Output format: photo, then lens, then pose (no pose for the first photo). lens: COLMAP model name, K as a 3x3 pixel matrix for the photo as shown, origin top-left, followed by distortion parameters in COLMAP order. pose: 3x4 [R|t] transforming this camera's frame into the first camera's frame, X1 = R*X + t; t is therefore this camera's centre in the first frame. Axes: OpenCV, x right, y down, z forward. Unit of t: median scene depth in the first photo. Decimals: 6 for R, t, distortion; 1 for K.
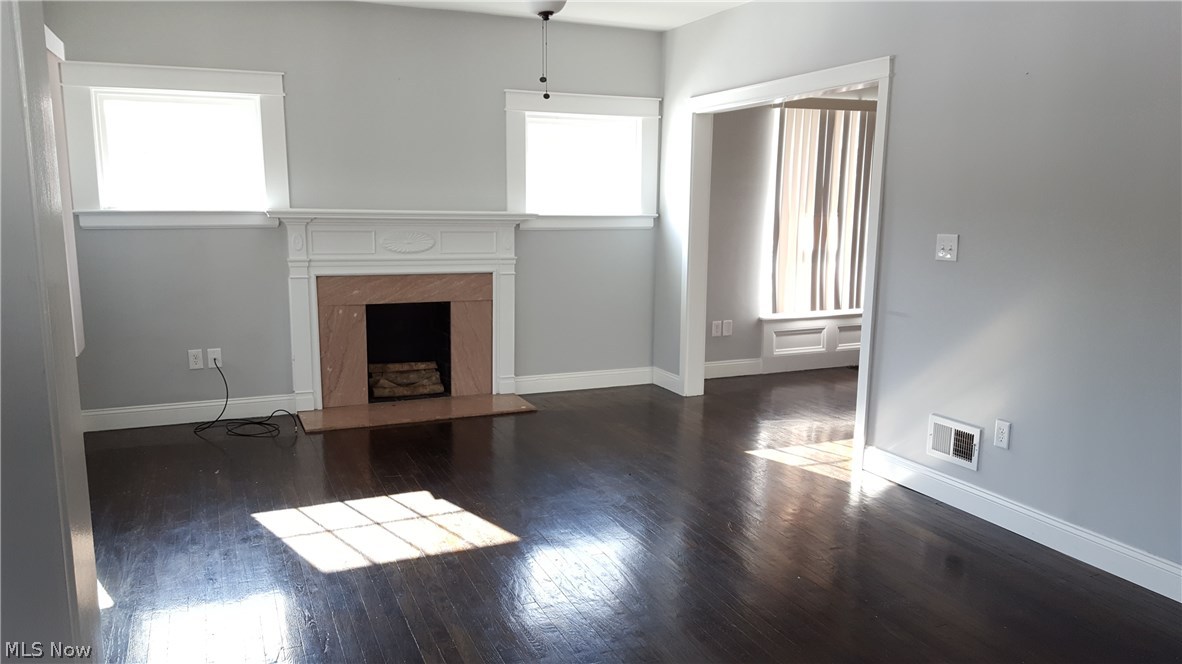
lens RADIAL K [[862.1, 0, 589.8], [0, 862.1, 349.2], [0, 0, 1]] dist [0.127109, -0.202607]
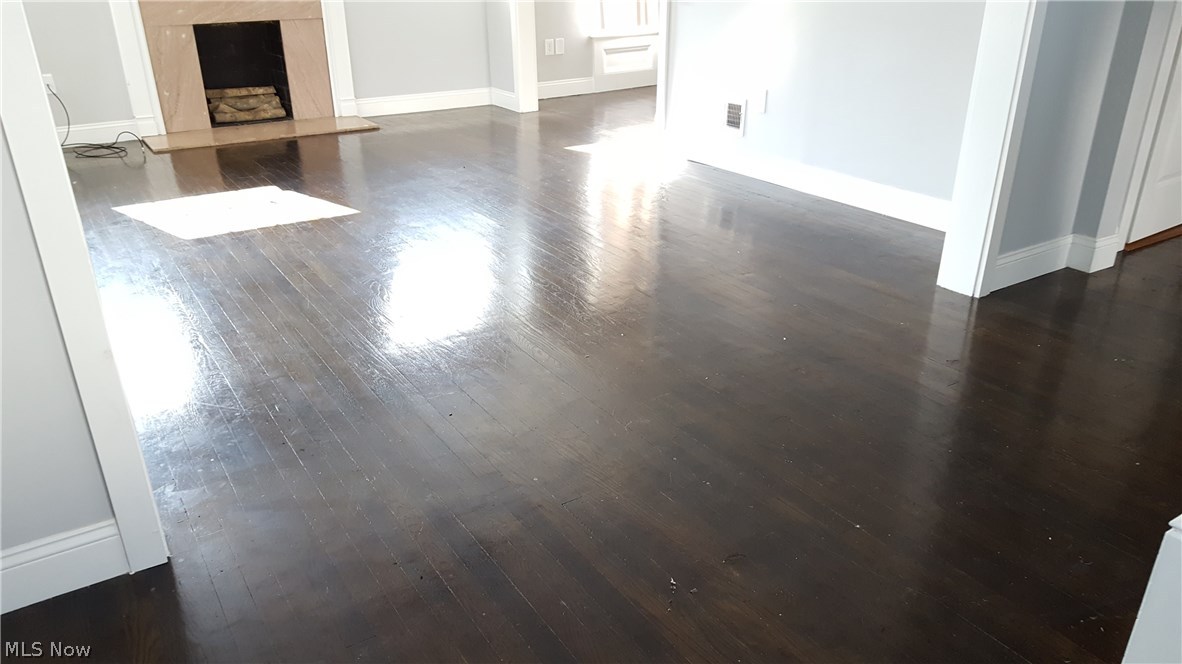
lens RADIAL K [[862.1, 0, 589.8], [0, 862.1, 349.2], [0, 0, 1]] dist [0.127109, -0.202607]
pose [[0.987668, -0.082735, 0.132915, 0.027852], [0.045460, 0.963938, 0.262215, 0.061190], [-0.149816, -0.252939, 0.955812, -0.127599]]
